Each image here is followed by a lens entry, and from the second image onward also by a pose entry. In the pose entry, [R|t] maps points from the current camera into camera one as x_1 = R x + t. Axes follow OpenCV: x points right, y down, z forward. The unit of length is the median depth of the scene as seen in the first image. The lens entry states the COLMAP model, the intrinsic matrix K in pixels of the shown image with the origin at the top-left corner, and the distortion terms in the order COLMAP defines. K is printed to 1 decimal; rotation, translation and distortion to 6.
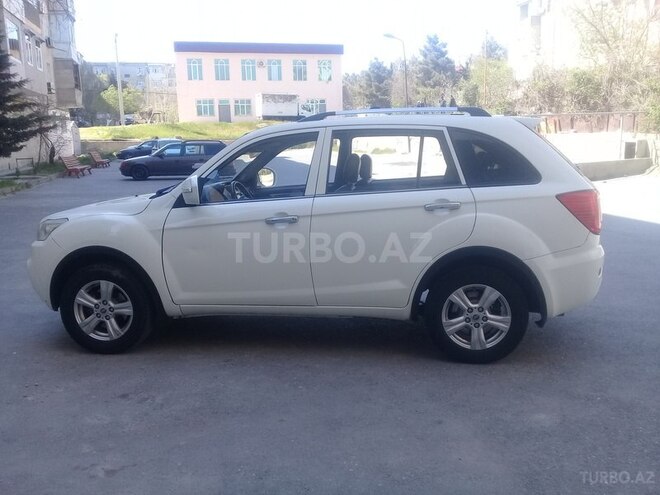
lens RADIAL K [[608.7, 0, 331.6], [0, 608.7, 252.1], [0, 0, 1]] dist [0.019812, 0.000000]
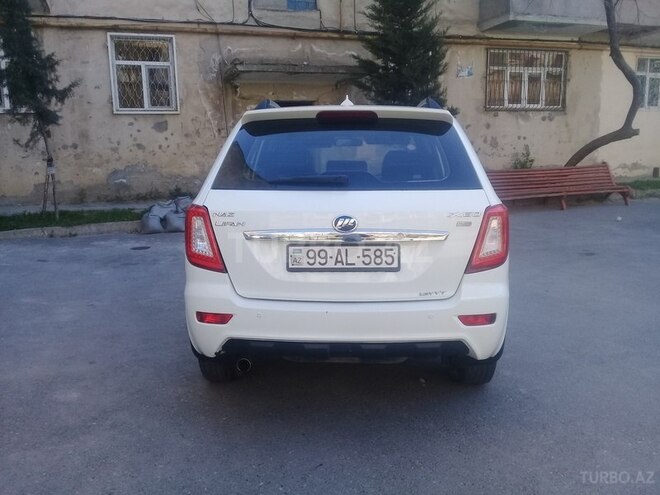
lens RADIAL K [[608.7, 0, 332.9], [0, 608.7, 245.5], [0, 0, 1]] dist [0.019812, 0.000000]
pose [[0.116175, 0.179246, -0.976921, 0.195341], [-0.166221, 0.973218, 0.158800, -0.033012], [0.979221, 0.143936, 0.142858, 0.174251]]
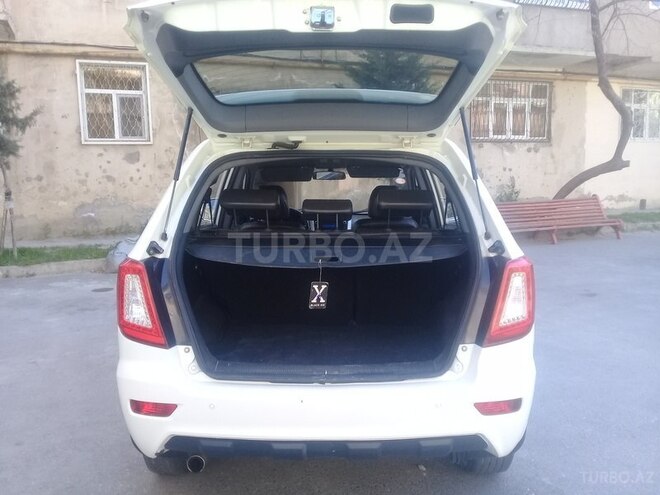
lens RADIAL K [[608.7, 0, 331.9], [0, 608.7, 251.5], [0, 0, 1]] dist [0.019812, 0.000000]
pose [[0.144264, 0.139449, -0.979664, 0.167171], [-0.165926, 0.979412, 0.114979, -0.034029], [0.975529, 0.145965, 0.164432, 0.178216]]
